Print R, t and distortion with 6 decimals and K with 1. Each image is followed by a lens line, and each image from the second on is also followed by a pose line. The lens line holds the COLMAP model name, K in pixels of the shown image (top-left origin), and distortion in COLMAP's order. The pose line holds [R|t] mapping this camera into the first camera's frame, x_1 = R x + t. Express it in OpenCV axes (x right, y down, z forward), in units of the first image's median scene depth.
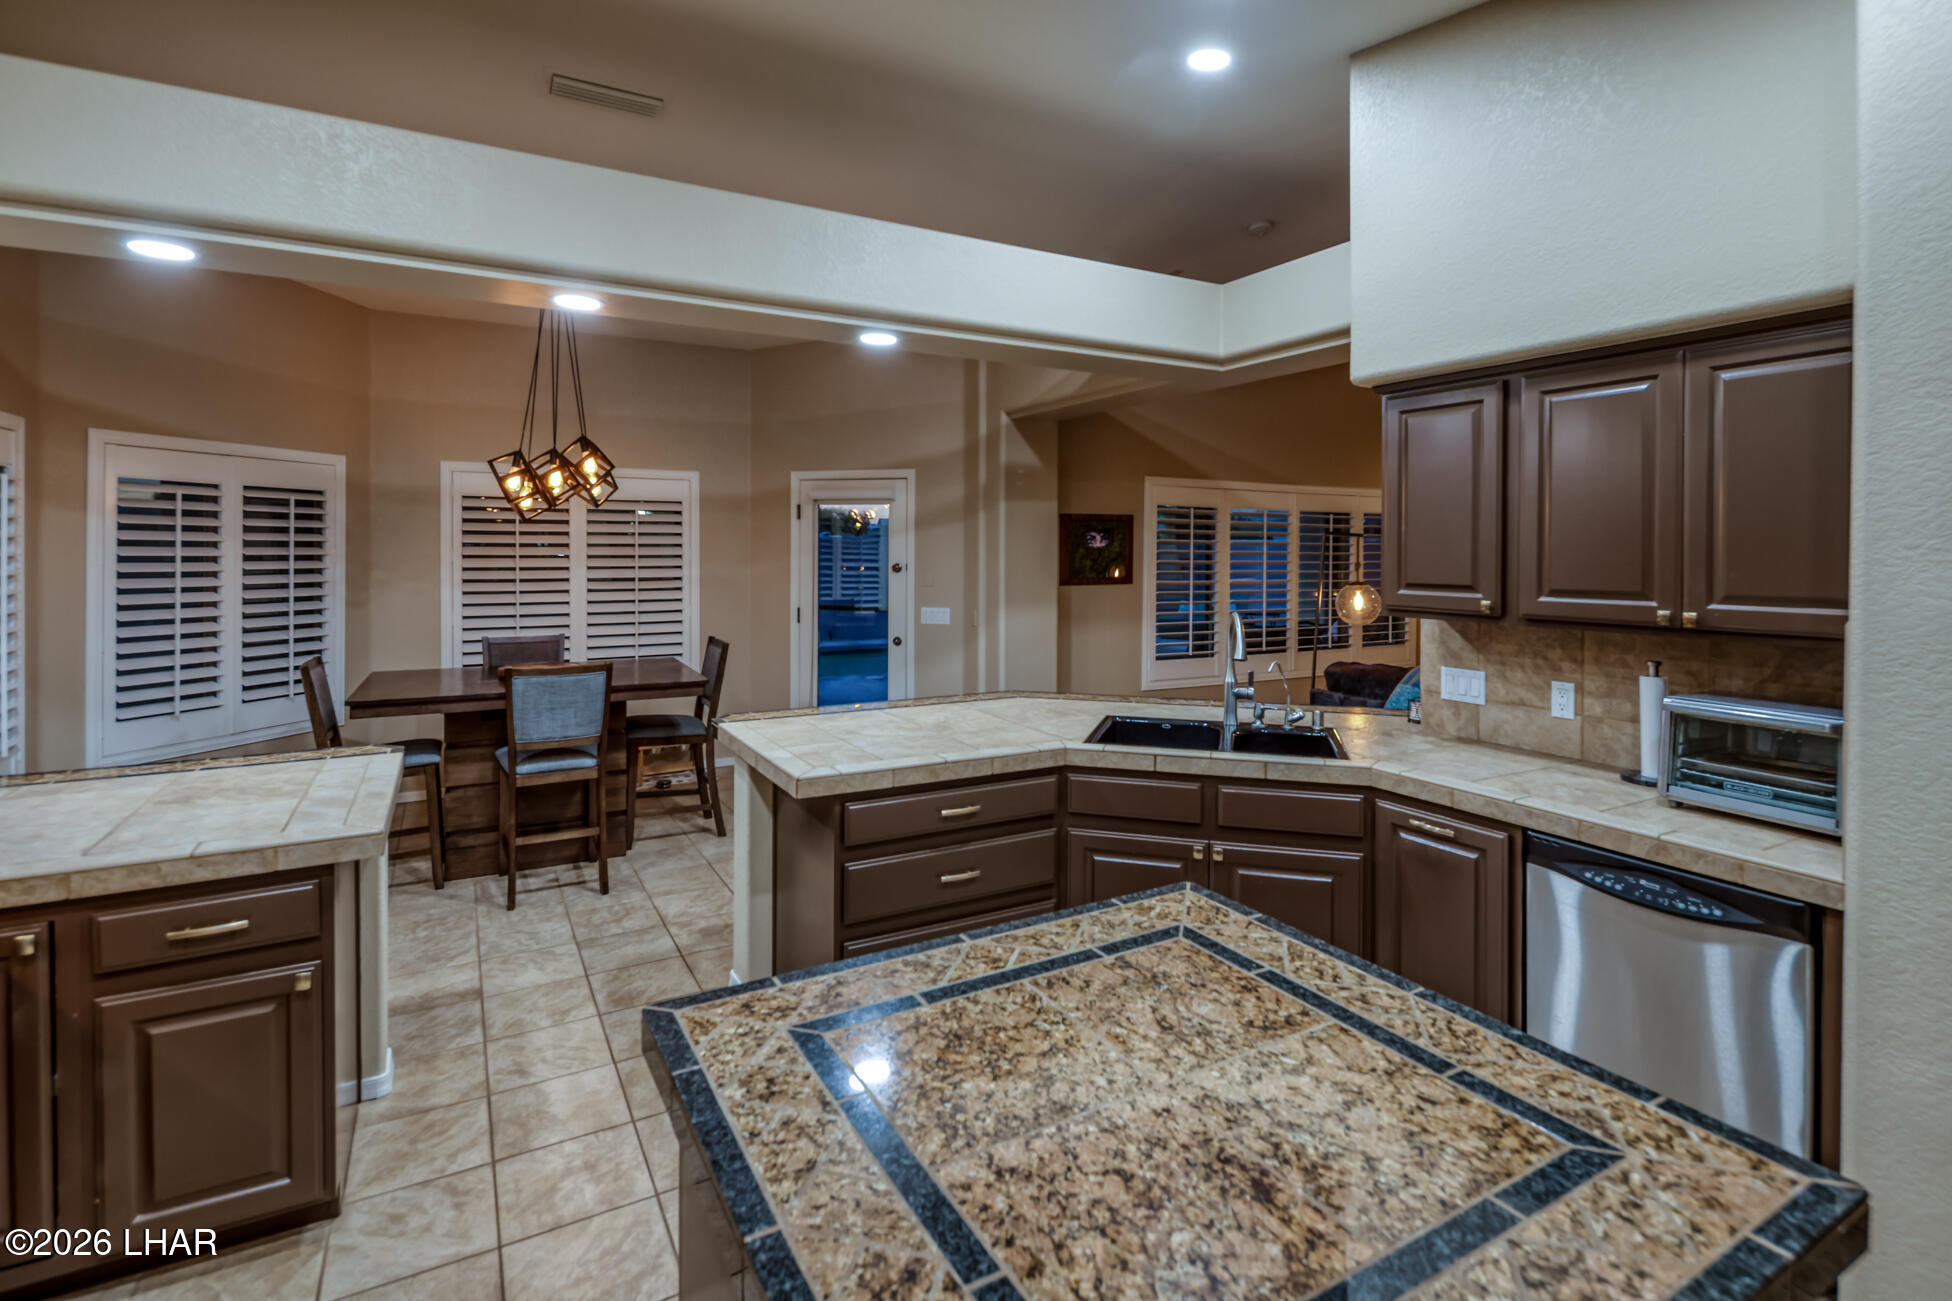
lens RADIAL K [[936.8, 0, 989.4], [0, 936.8, 555.0], [0, 0, 1]] dist [0.007554, -0.006061]
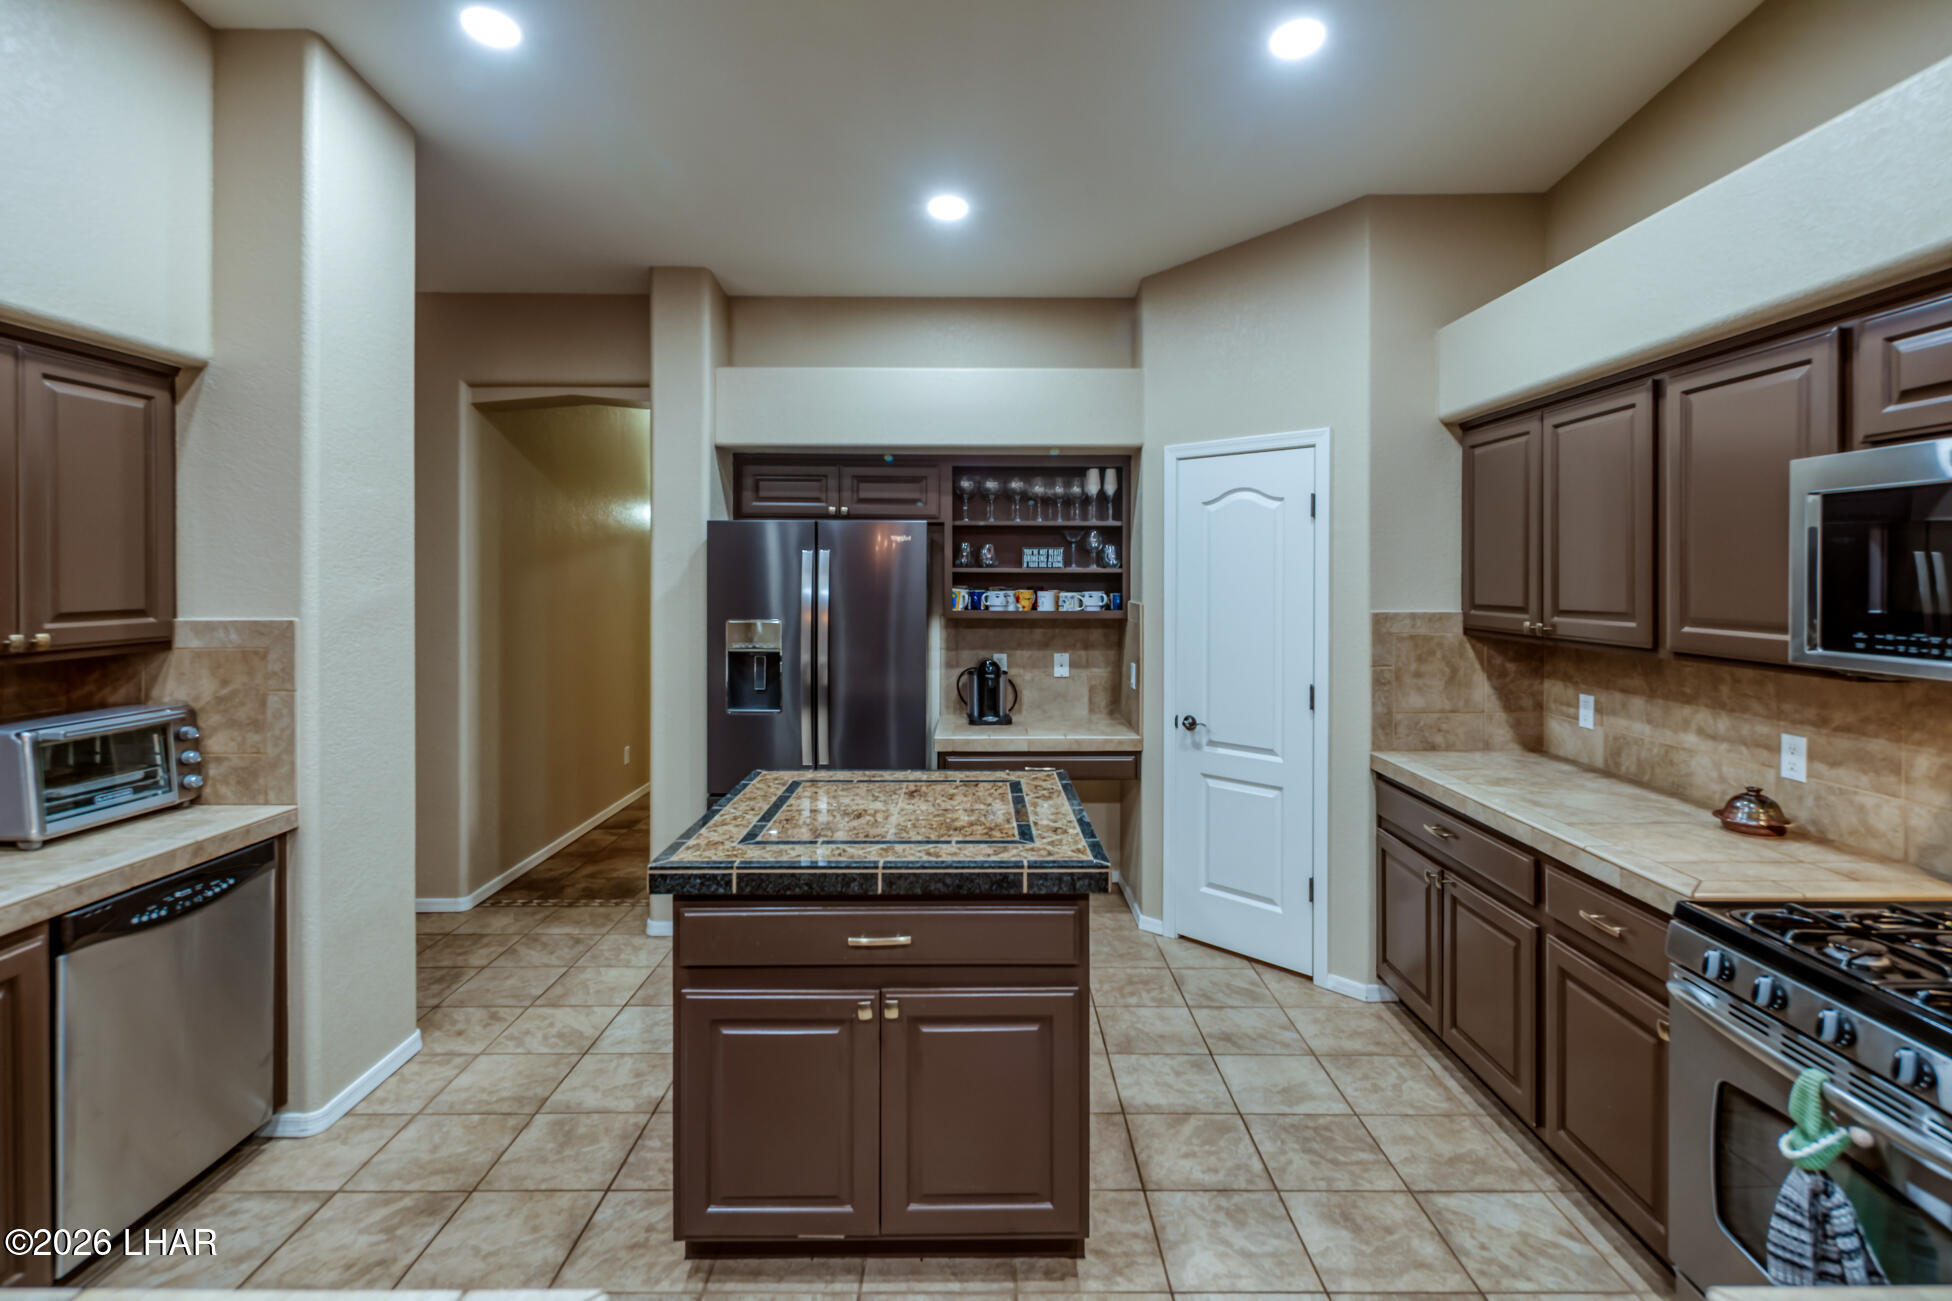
lens RADIAL K [[936.8, 0, 986.7], [0, 936.8, 580.1], [0, 0, 1]] dist [0.007554, -0.006061]
pose [[-0.872655, -0.009232, 0.488250, -0.436401], [-0.002611, 0.999895, 0.014240, -0.006463], [-0.488330, 0.011152, -0.872588, 1.132849]]
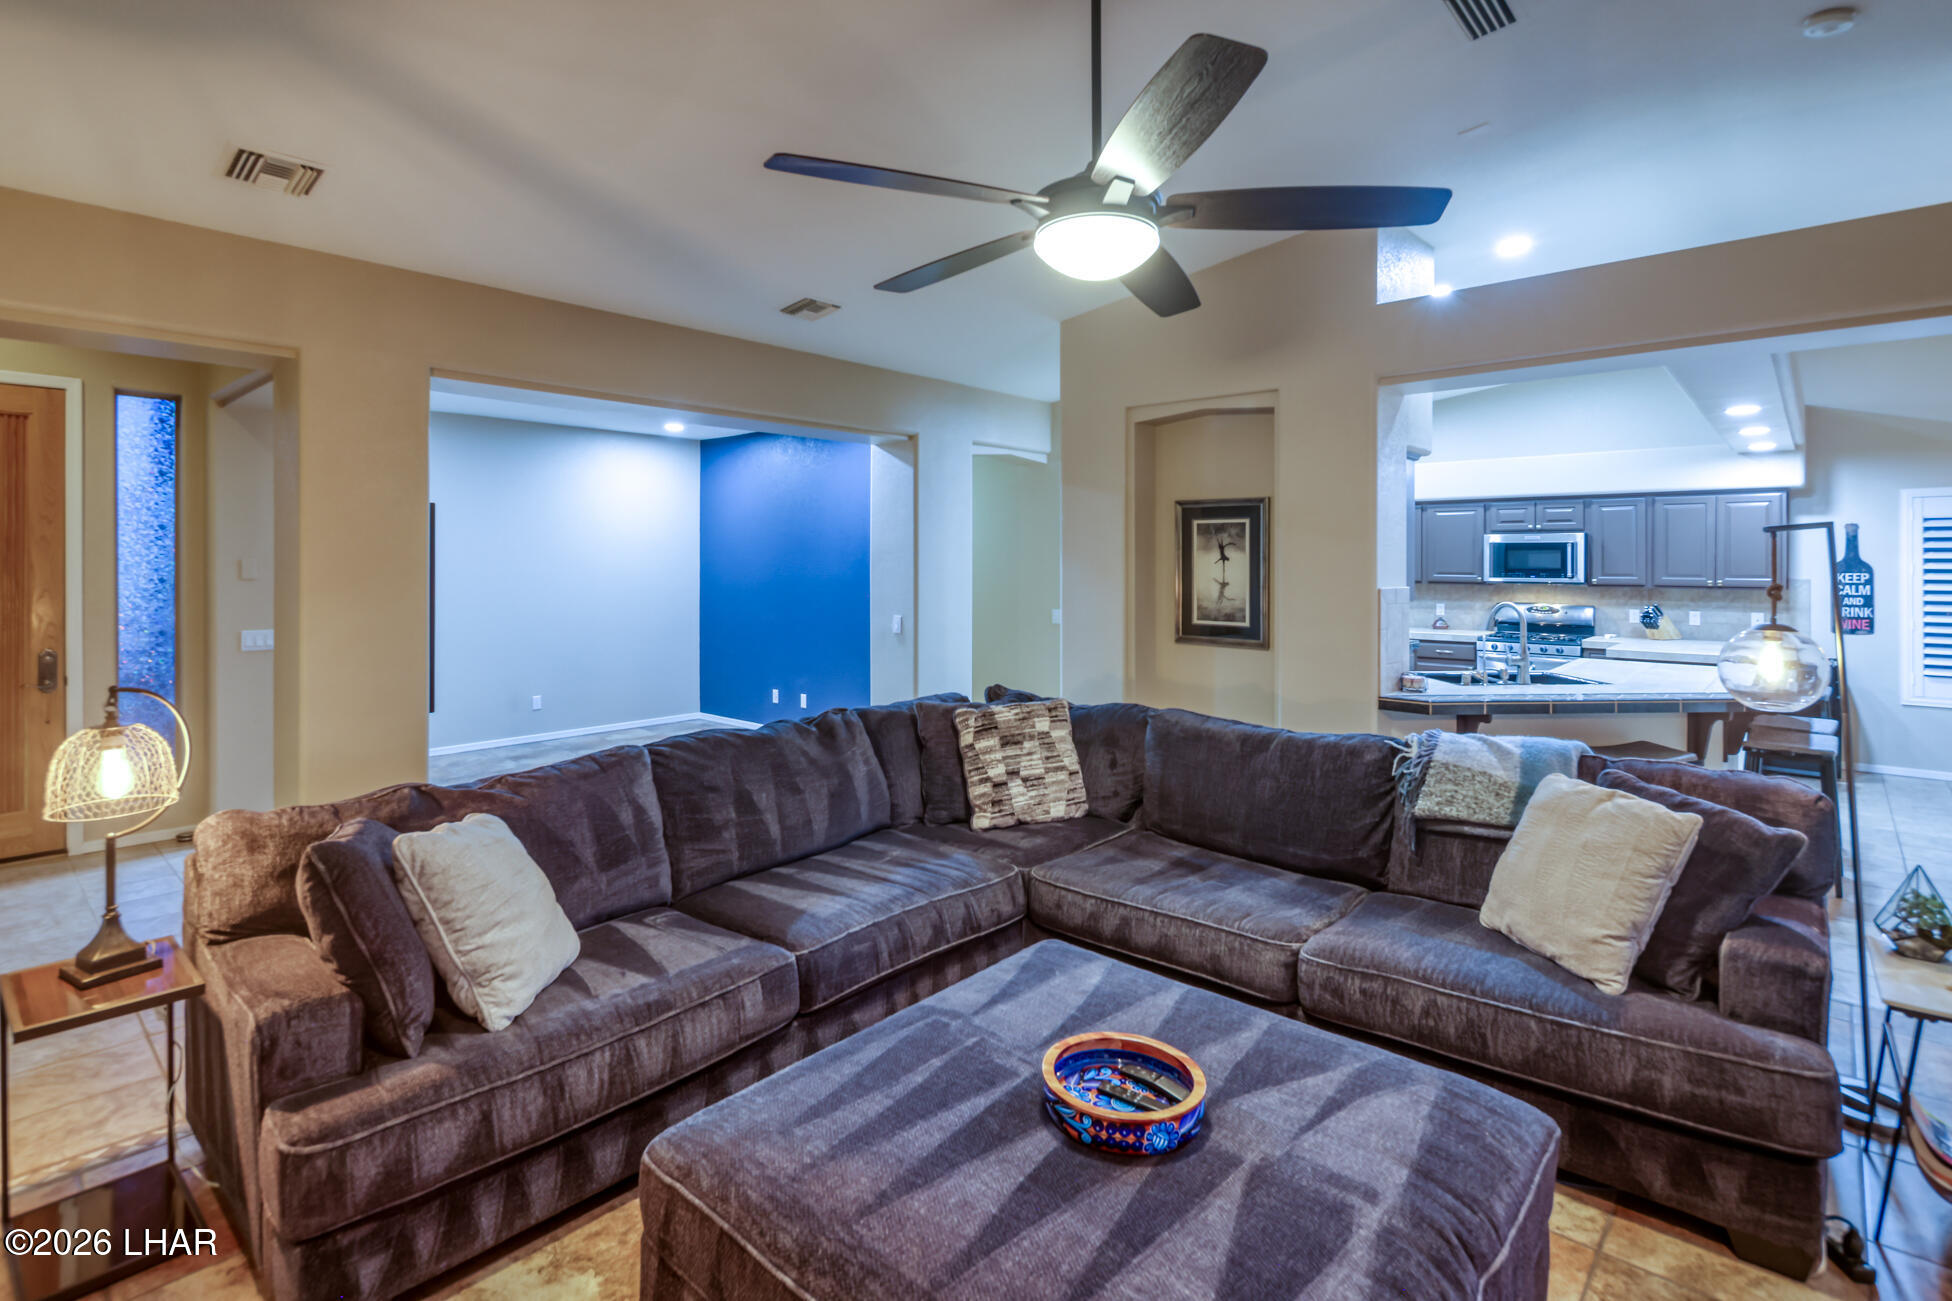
lens RADIAL K [[936.8, 0, 987.8], [0, 936.8, 562.4], [0, 0, 1]] dist [0.007554, -0.006061]
pose [[-0.948314, -0.005004, -0.317295, 1.810423], [-0.007768, 0.999942, 0.007446, -0.007001], [0.317240, 0.009526, -0.948297, 2.566913]]
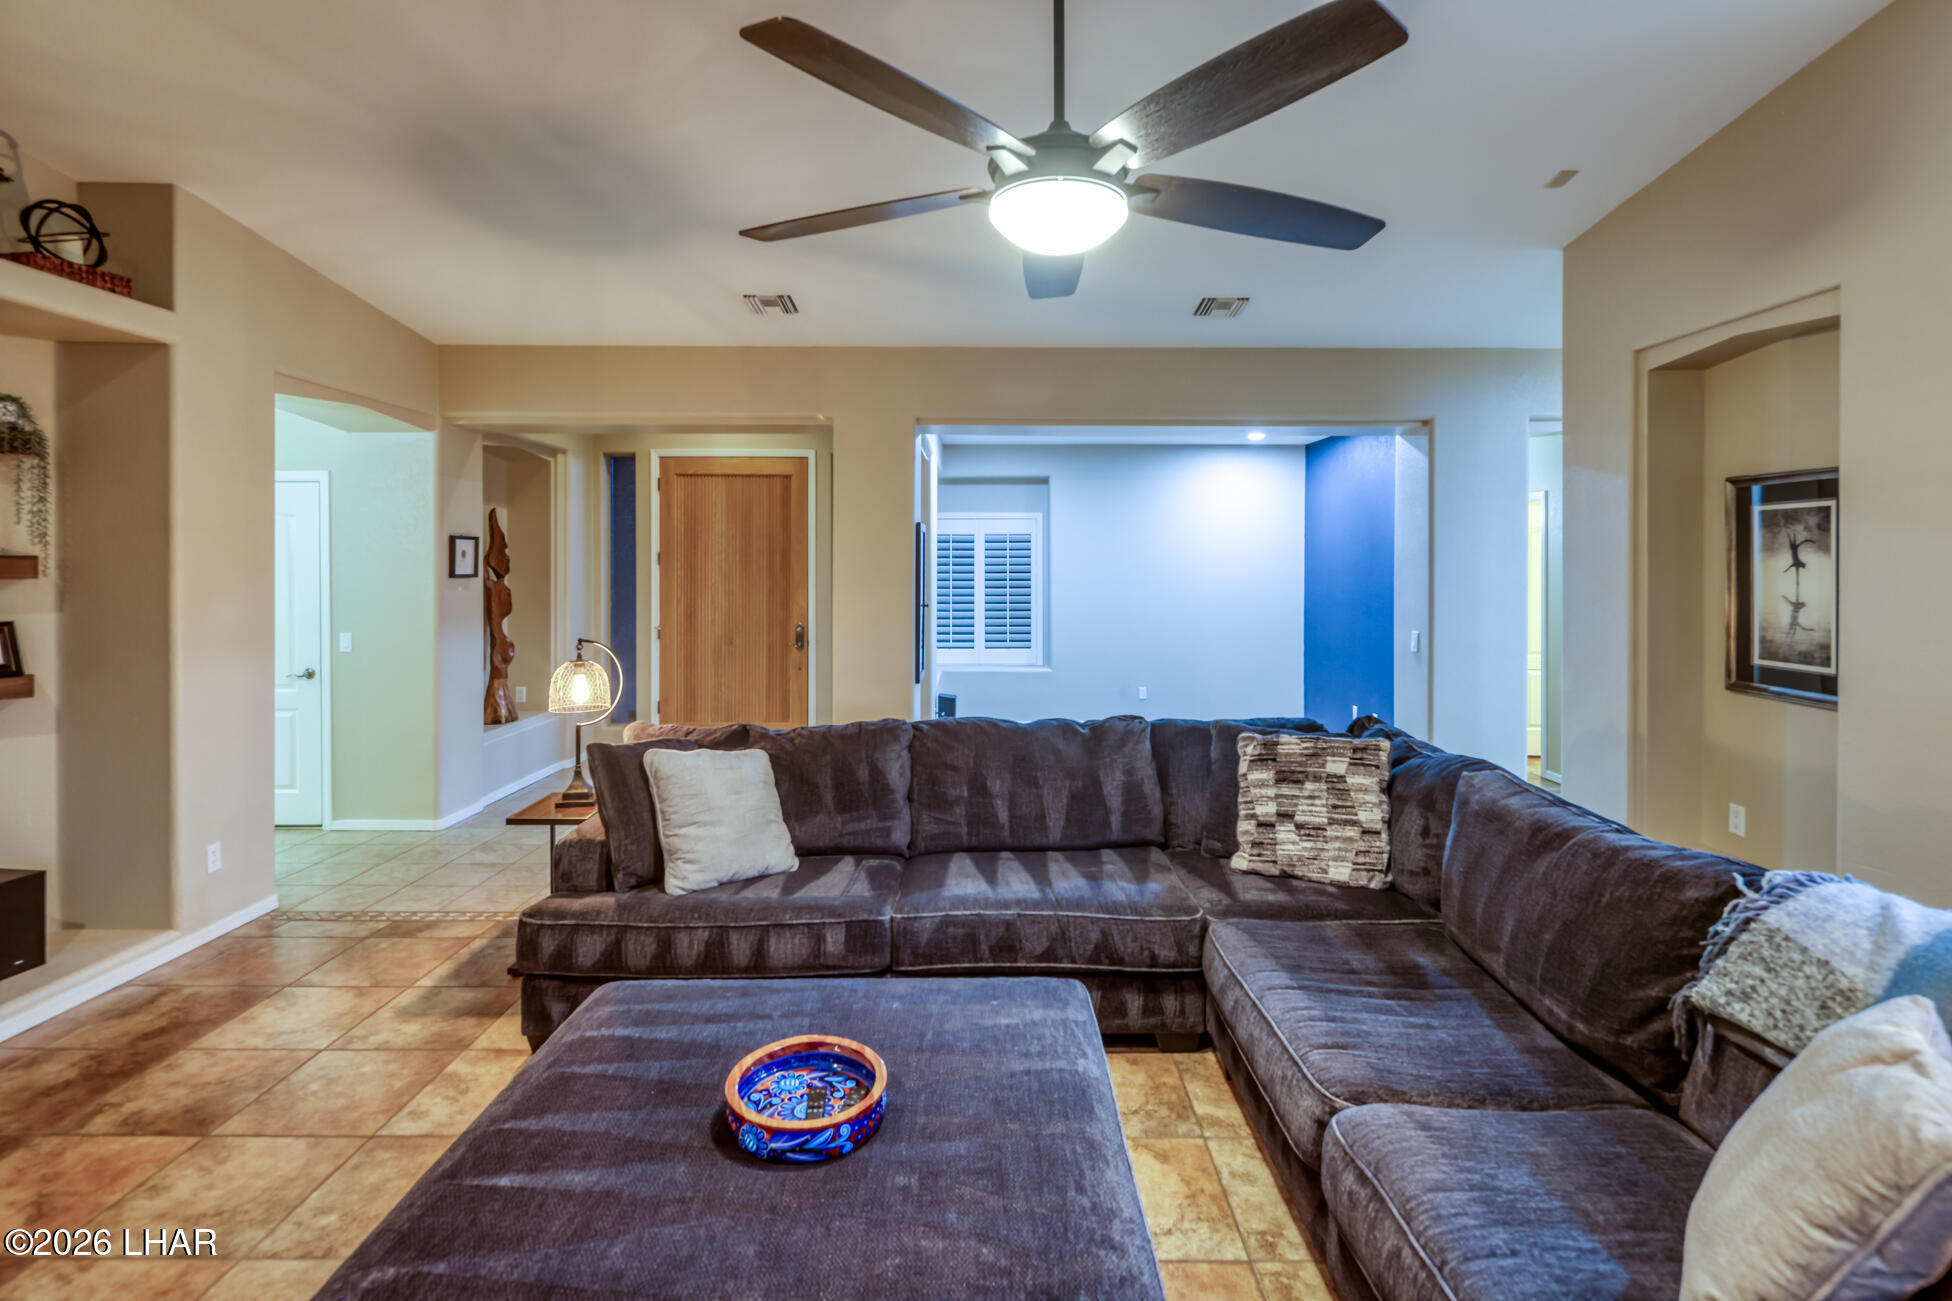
lens RADIAL K [[936.8, 0, 987.7], [0, 936.8, 572.2], [0, 0, 1]] dist [0.007554, -0.006061]
pose [[-0.869174, -0.009459, 0.494415, 1.078917], [-0.002652, 0.999892, 0.014466, -0.008995], [-0.494499, 0.011262, -0.869105, 2.480068]]
